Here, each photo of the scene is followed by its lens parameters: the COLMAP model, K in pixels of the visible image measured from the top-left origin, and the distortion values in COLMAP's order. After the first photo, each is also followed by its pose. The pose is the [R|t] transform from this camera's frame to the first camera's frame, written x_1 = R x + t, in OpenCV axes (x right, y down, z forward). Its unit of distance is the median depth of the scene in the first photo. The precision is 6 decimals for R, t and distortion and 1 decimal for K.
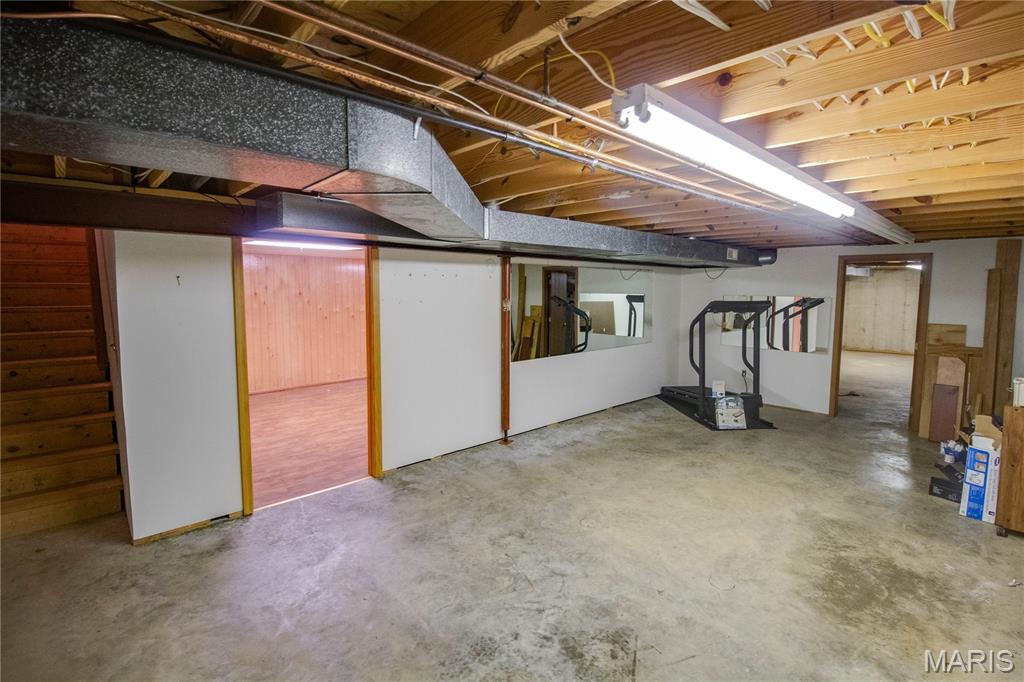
lens RADIAL K [[486.8, 0, 511.5], [0, 486.8, 335.4], [0, 0, 1]] dist [-0.001615, -0.005260]
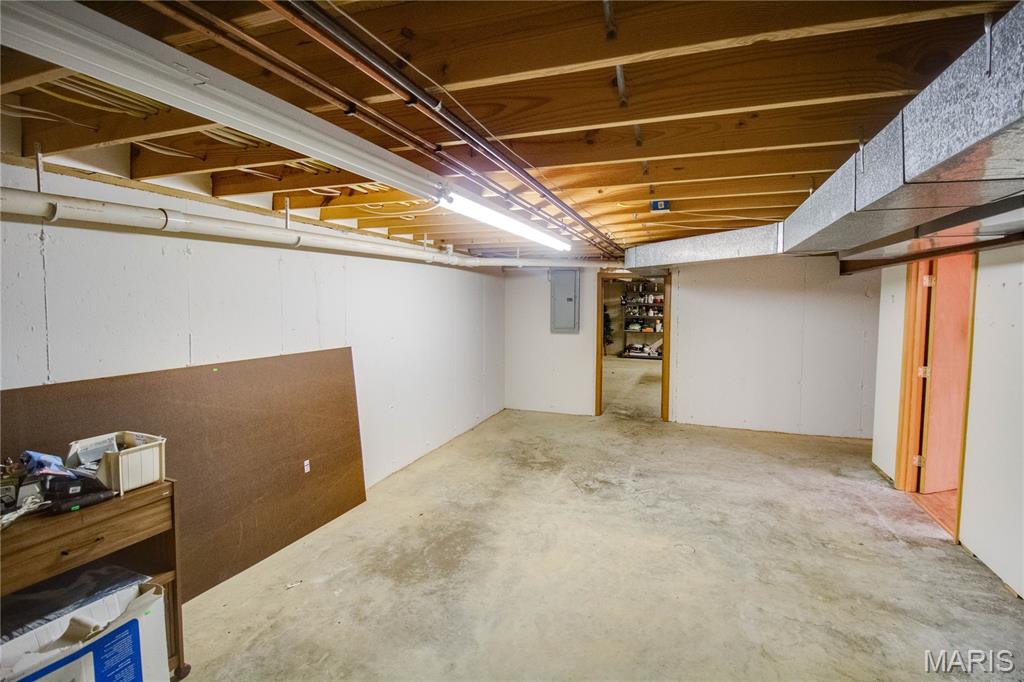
lens RADIAL K [[486.8, 0, 512.6], [0, 486.8, 334.3], [0, 0, 1]] dist [-0.001615, -0.005260]
pose [[-0.896428, 0.016629, -0.442877, 1.004946], [-0.058218, 0.986218, 0.154870, -0.171205], [0.439349, 0.164613, -0.883105, 1.876875]]
